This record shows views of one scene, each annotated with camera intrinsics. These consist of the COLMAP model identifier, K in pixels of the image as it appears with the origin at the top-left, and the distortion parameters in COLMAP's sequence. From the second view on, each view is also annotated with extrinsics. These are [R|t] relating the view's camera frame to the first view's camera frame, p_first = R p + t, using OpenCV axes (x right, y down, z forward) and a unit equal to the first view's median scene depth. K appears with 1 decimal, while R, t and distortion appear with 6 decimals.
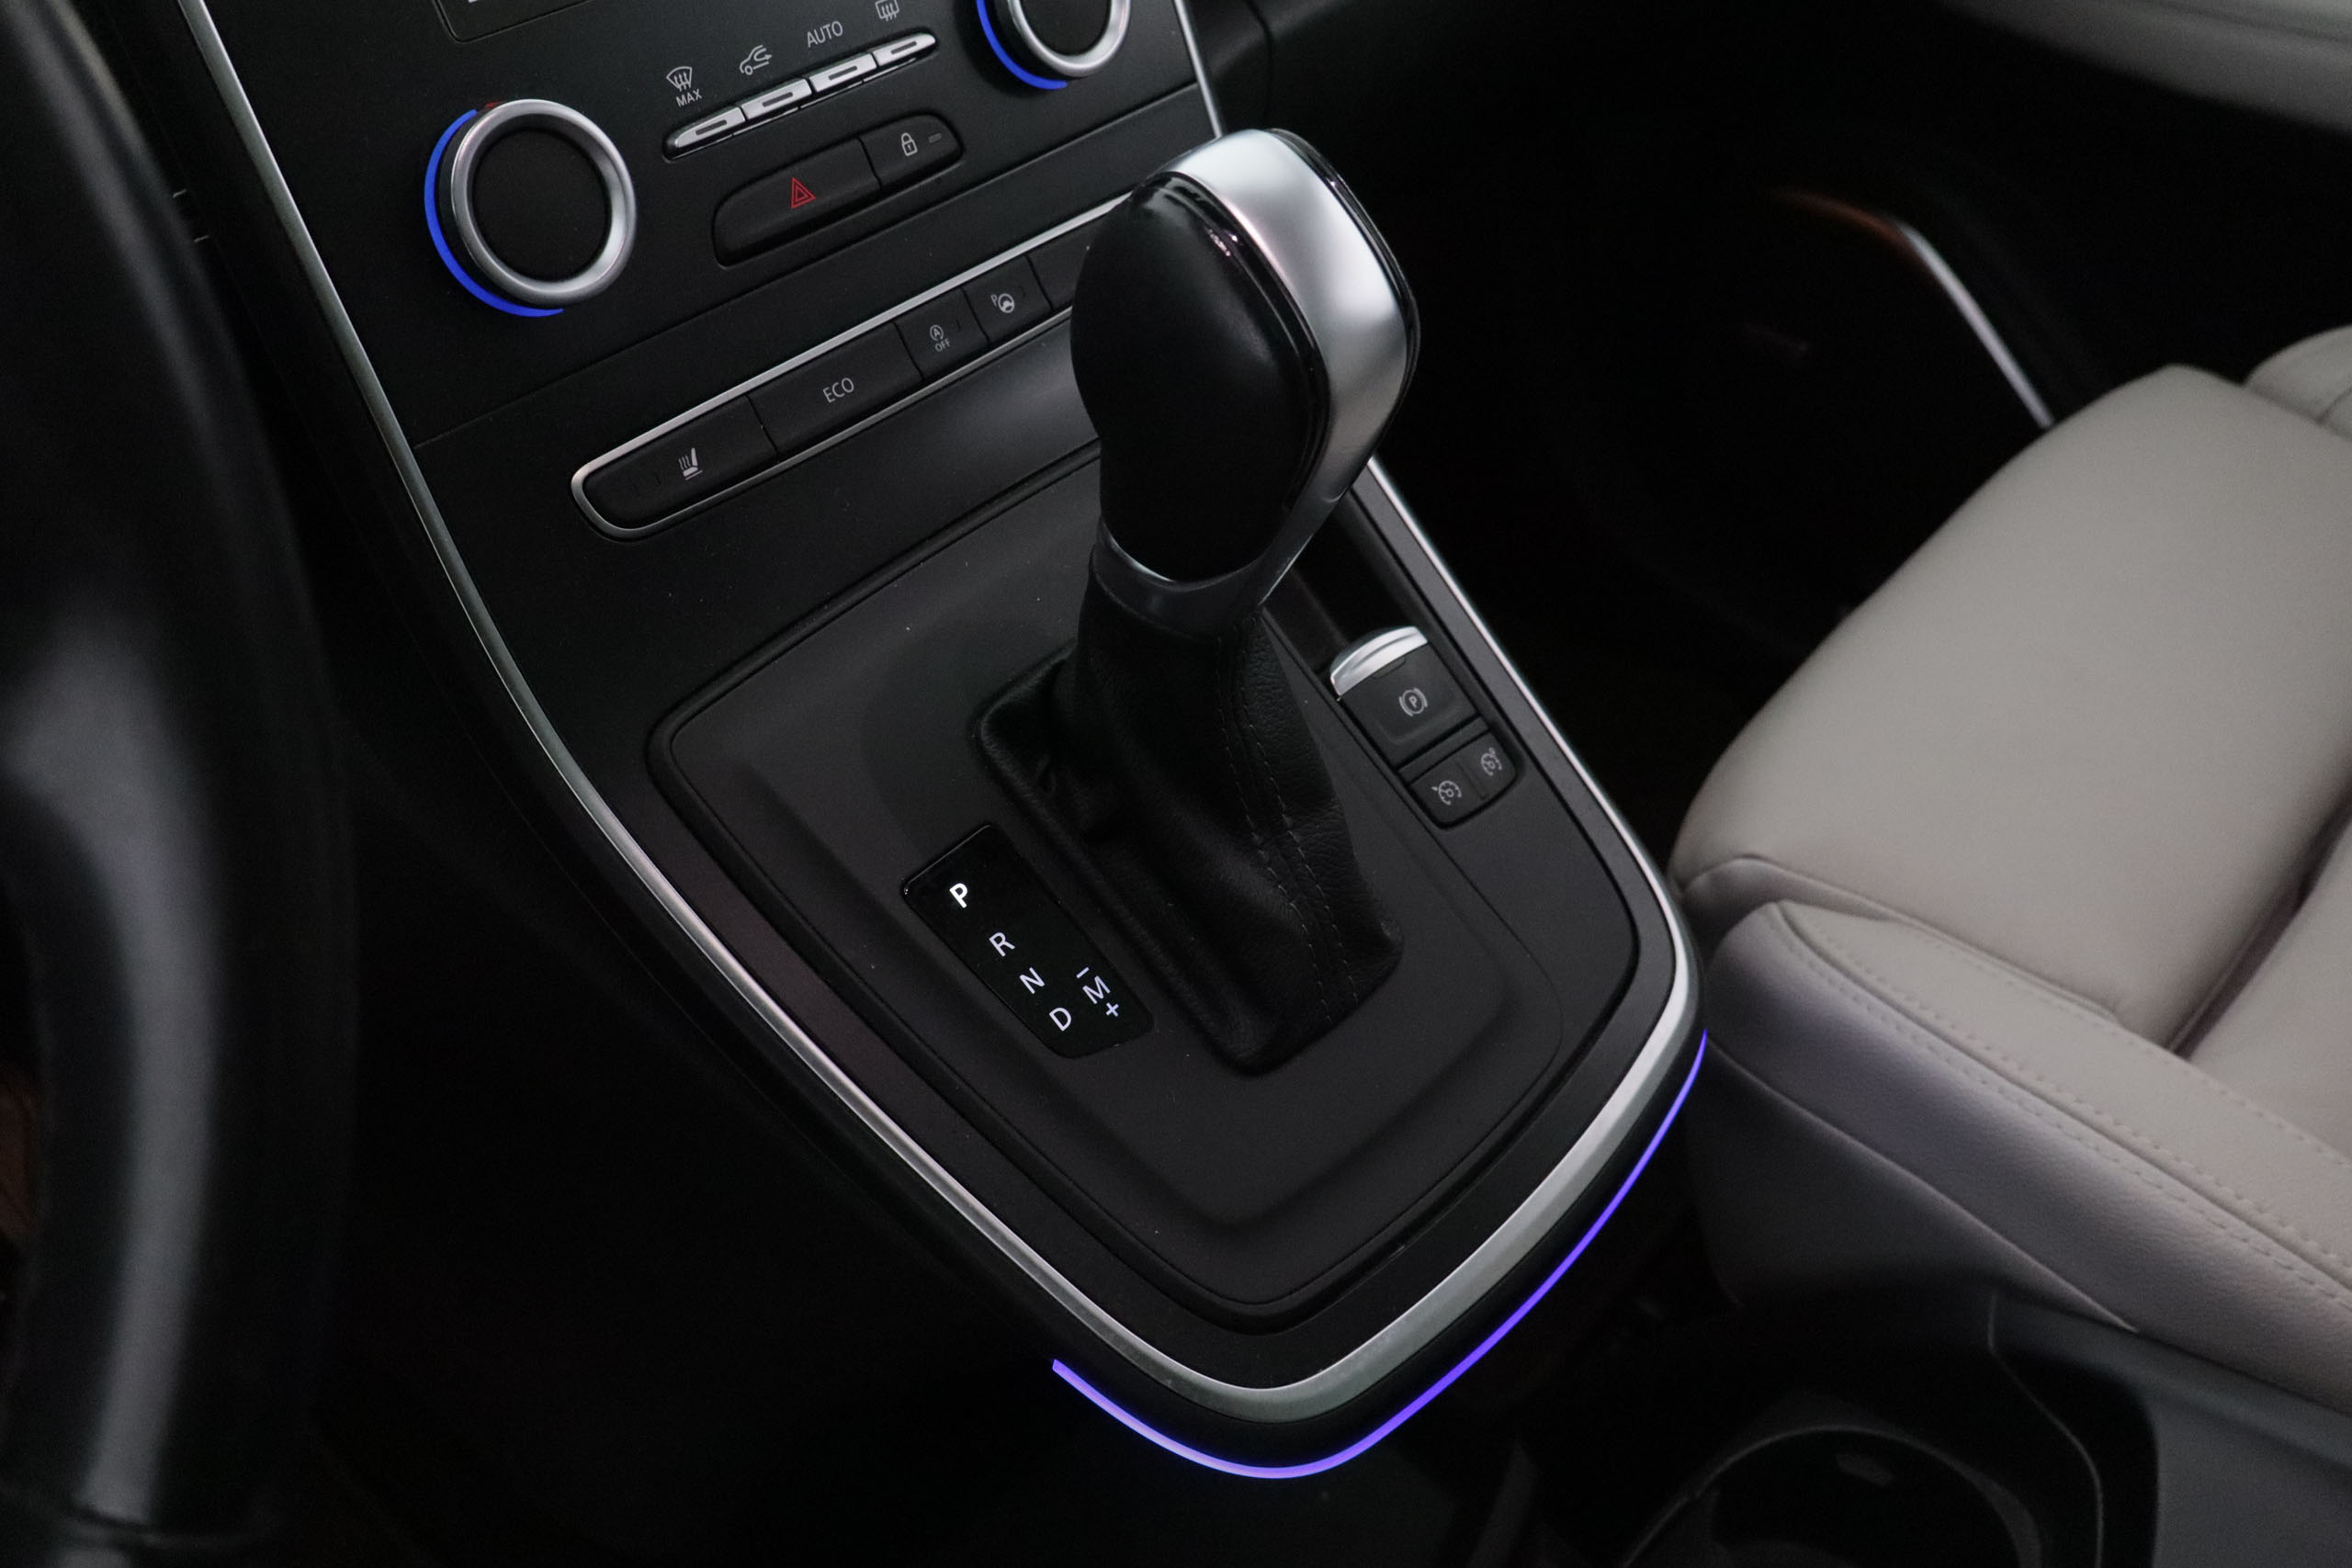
lens RADIAL K [[2116.8, 0, 1176.0], [0, 2116.8, 784.0], [0, 0, 1]] dist [0.047266, 0.009249]
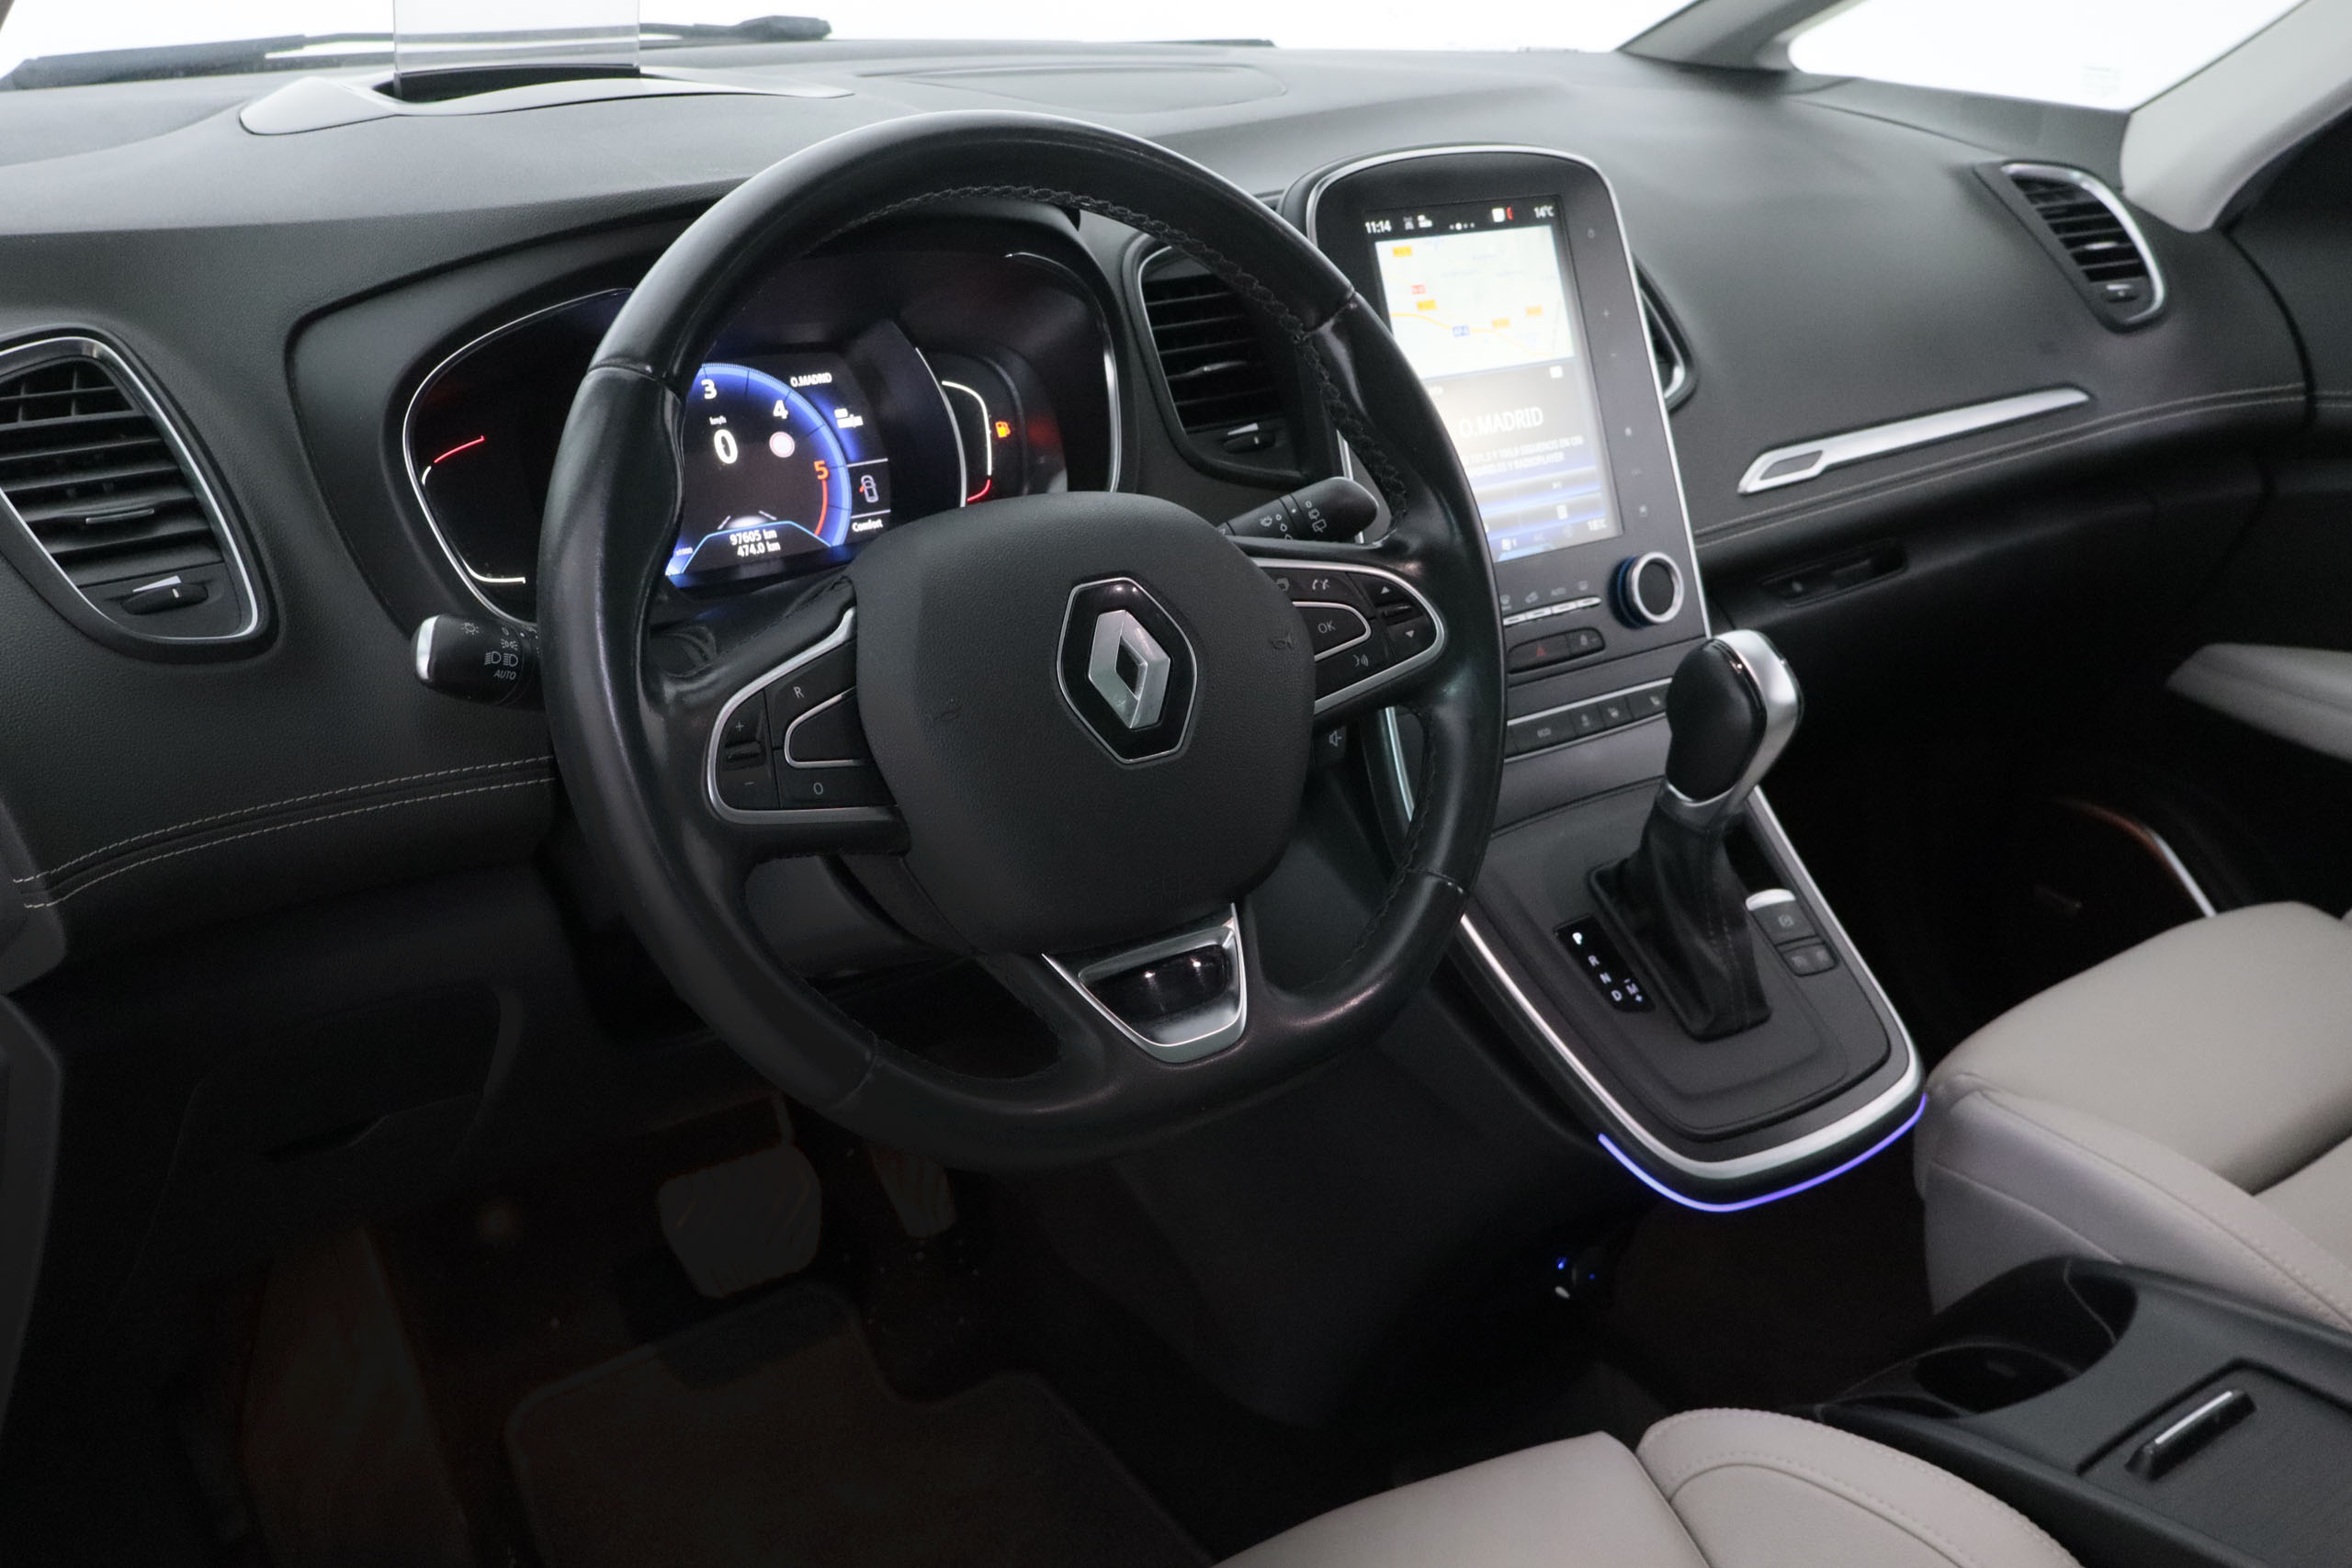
lens RADIAL K [[2116.8, 0, 1176.0], [0, 2116.8, 784.0], [0, 0, 1]] dist [0.047266, 0.009249]
pose [[0.975976, 0.121799, -0.180654, -0.128467], [-0.169010, 0.946493, -0.274931, 0.586435], [0.137502, 0.298858, 0.944339, -1.258328]]
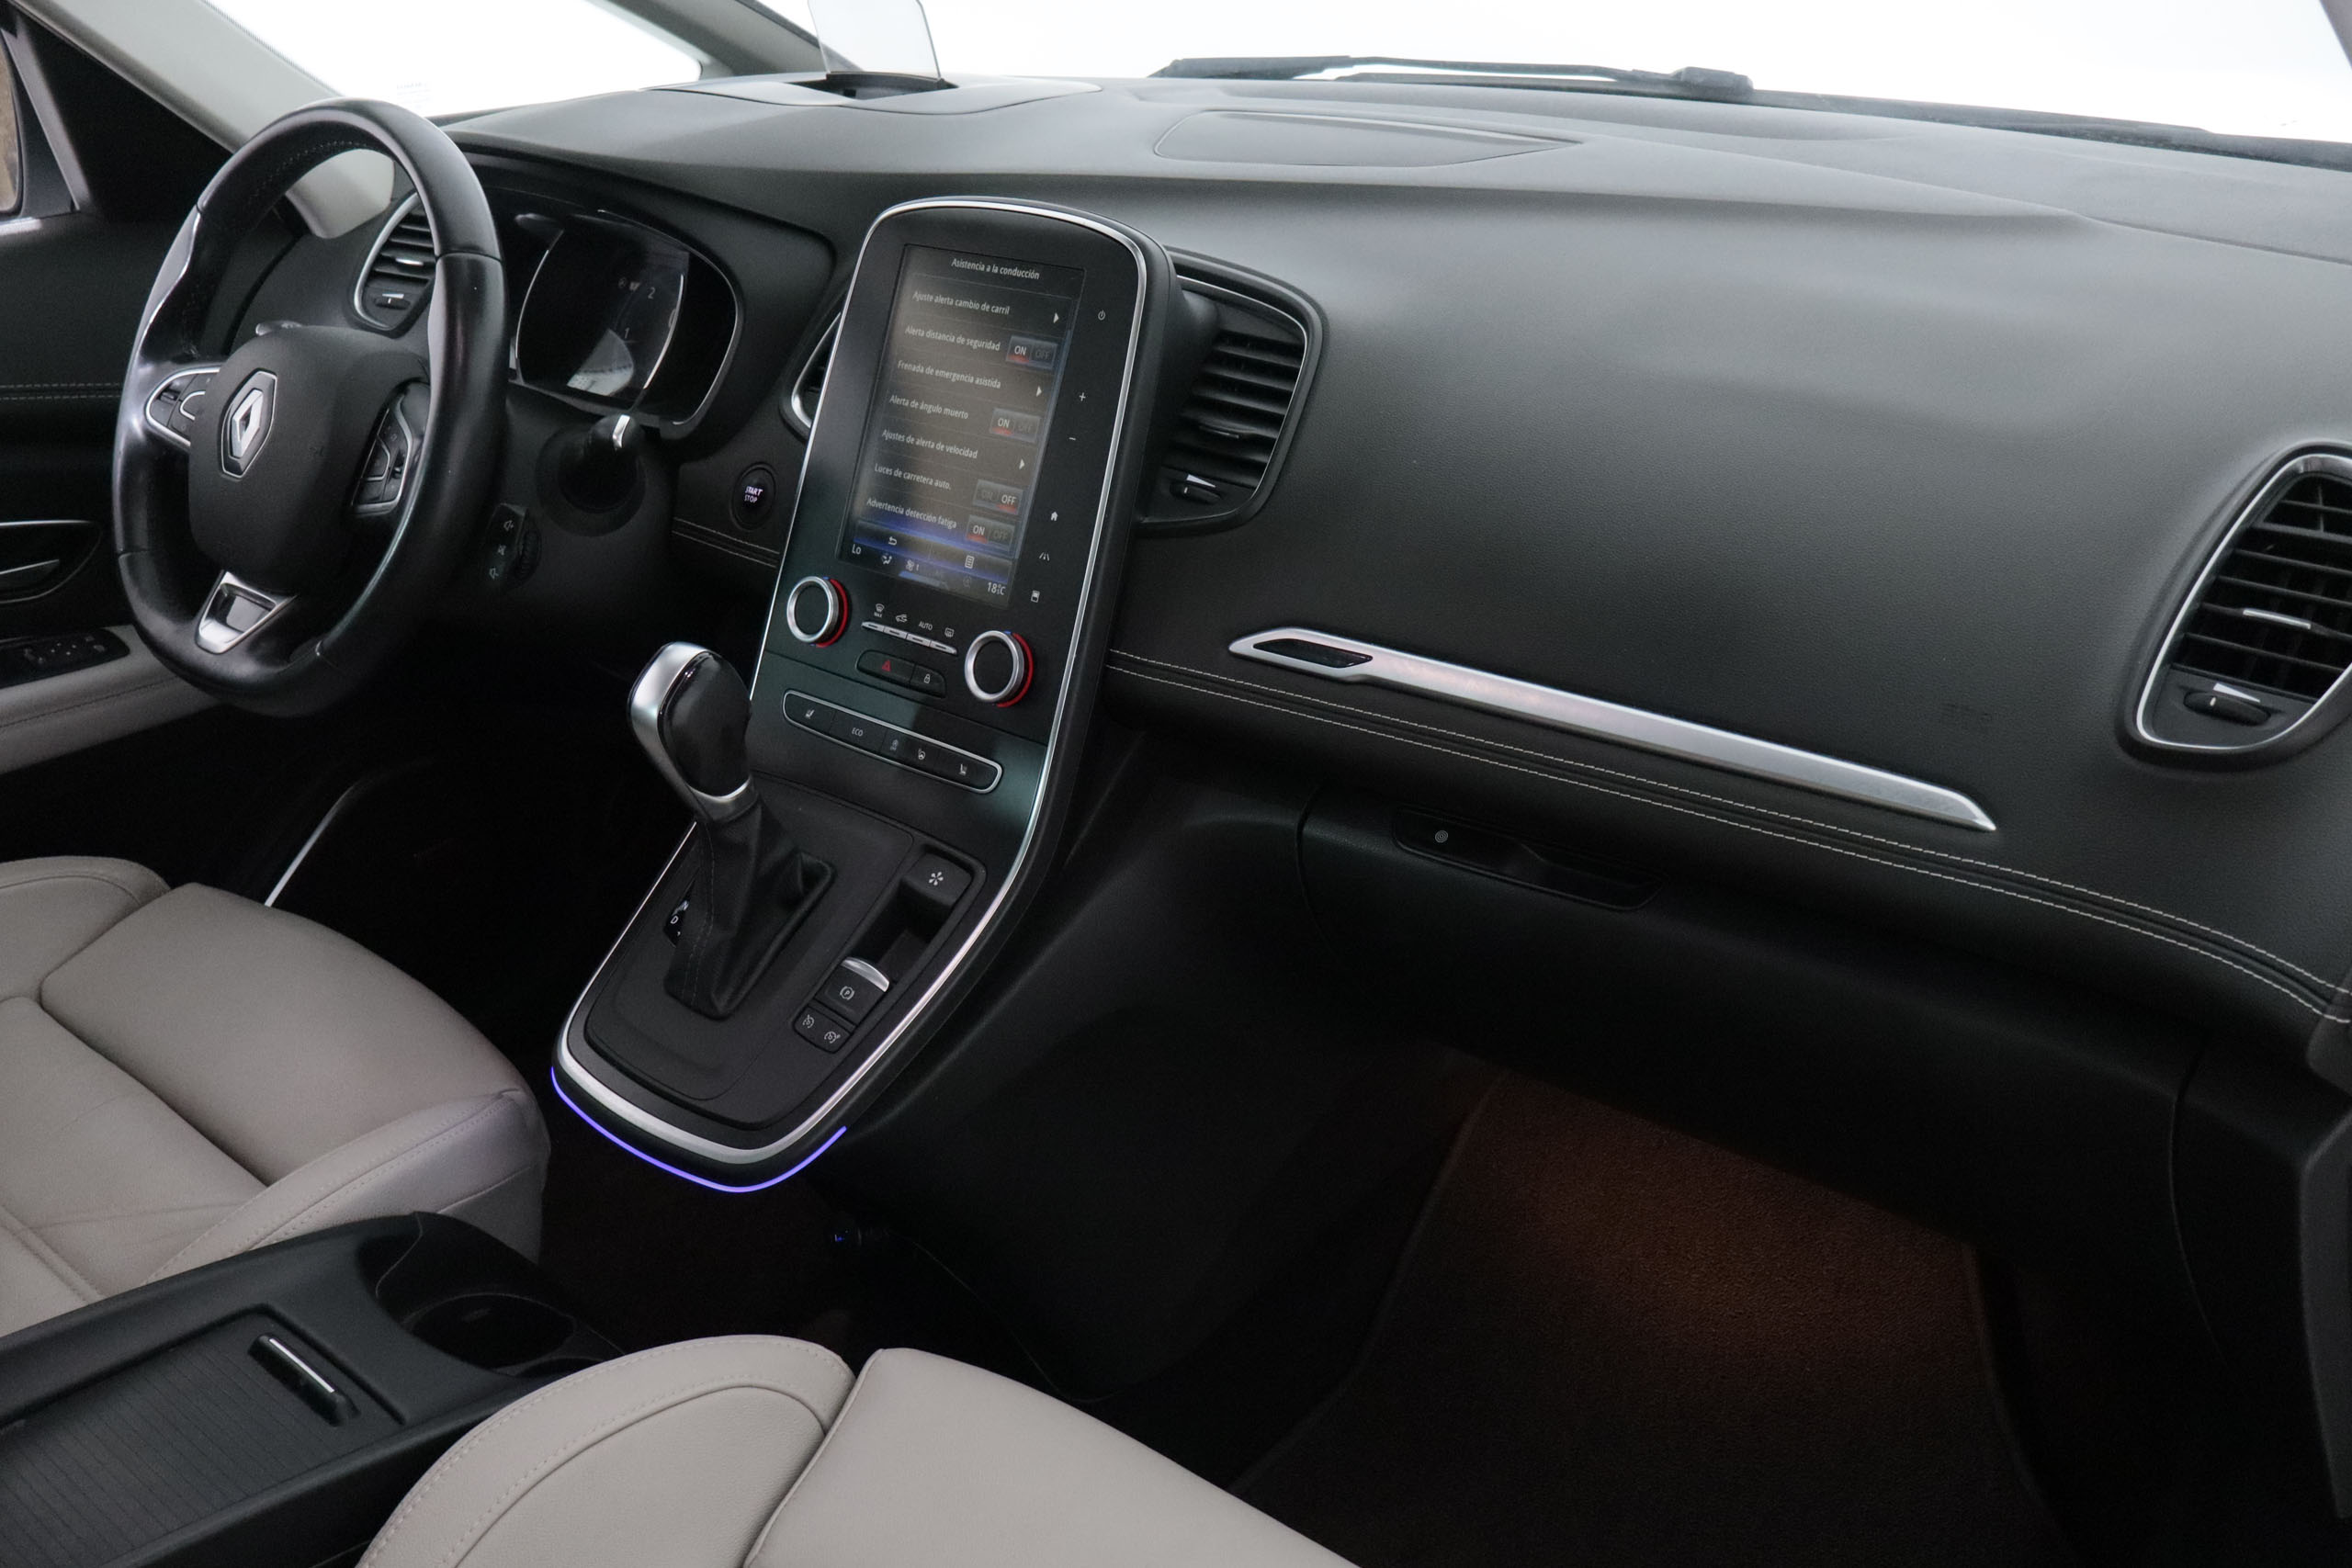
lens RADIAL K [[1978.9, 0, 1175.8], [0, 1978.9, 852.4], [0, 0, 1]] dist [0.097810, 0.000130]
pose [[0.026300, 0.420618, -0.906857, 2.130461], [-0.656702, 0.691232, 0.301562, -1.086670], [0.753691, 0.587604, 0.294400, 0.691191]]
